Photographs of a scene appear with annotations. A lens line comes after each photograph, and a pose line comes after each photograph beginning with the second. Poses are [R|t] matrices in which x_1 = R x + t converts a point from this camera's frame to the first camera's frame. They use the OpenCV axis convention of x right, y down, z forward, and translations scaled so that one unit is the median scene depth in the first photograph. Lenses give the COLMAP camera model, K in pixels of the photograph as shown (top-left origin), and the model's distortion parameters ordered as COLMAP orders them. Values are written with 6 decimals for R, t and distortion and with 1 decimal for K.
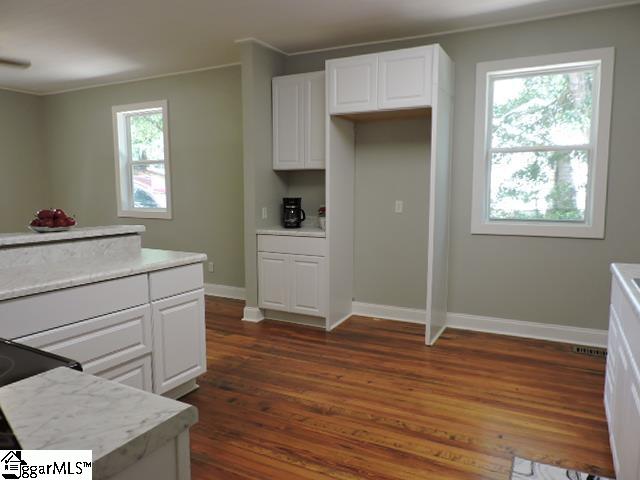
lens RADIAL K [[455.4, 0, 323.4], [0, 455.4, 240.3], [0, 0, 1]] dist [-0.019511, 0.000243]
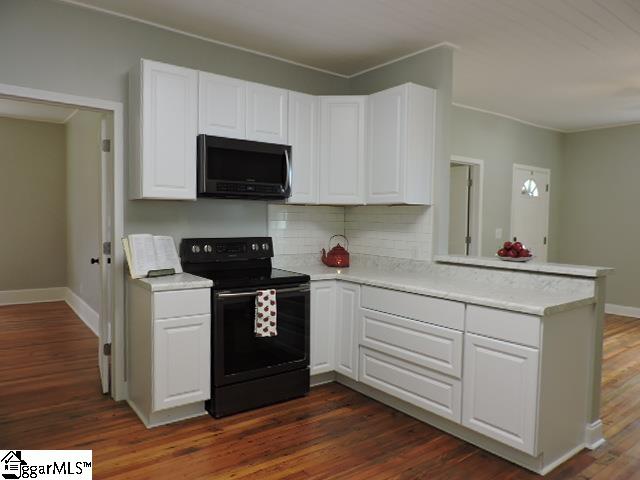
lens RADIAL K [[455.4, 0, 322.2], [0, 455.4, 242.8], [0, 0, 1]] dist [-0.019511, 0.000243]
pose [[-0.422815, 0.041930, -0.905245, 0.428328], [-0.111082, 0.988998, 0.097693, -0.081289], [0.899382, 0.141863, -0.413505, 0.681884]]
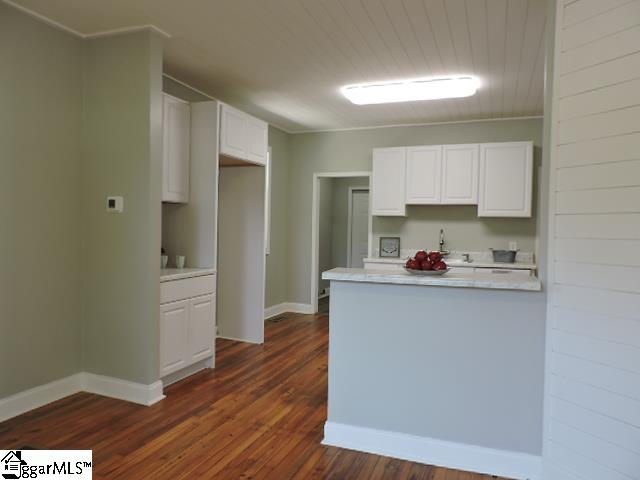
lens RADIAL K [[455.4, 0, 320.6], [0, 455.4, 243.9], [0, 0, 1]] dist [-0.019511, 0.000243]
pose [[-0.109209, -0.039684, 0.993226, -1.005078], [0.090605, 0.994646, 0.049703, -0.099027], [-0.989881, 0.095419, -0.105029, 0.868651]]
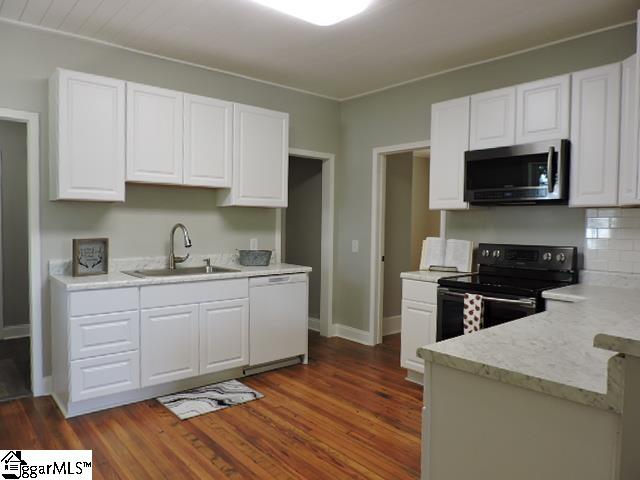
lens RADIAL K [[455.4, 0, 320.0], [0, 455.4, 241.7], [0, 0, 1]] dist [-0.019511, 0.000243]
pose [[-0.925329, -0.024425, 0.378377, -0.248817], [0.030901, 0.989746, 0.139458, -0.122497], [-0.377903, 0.140737, -0.915086, 1.079494]]
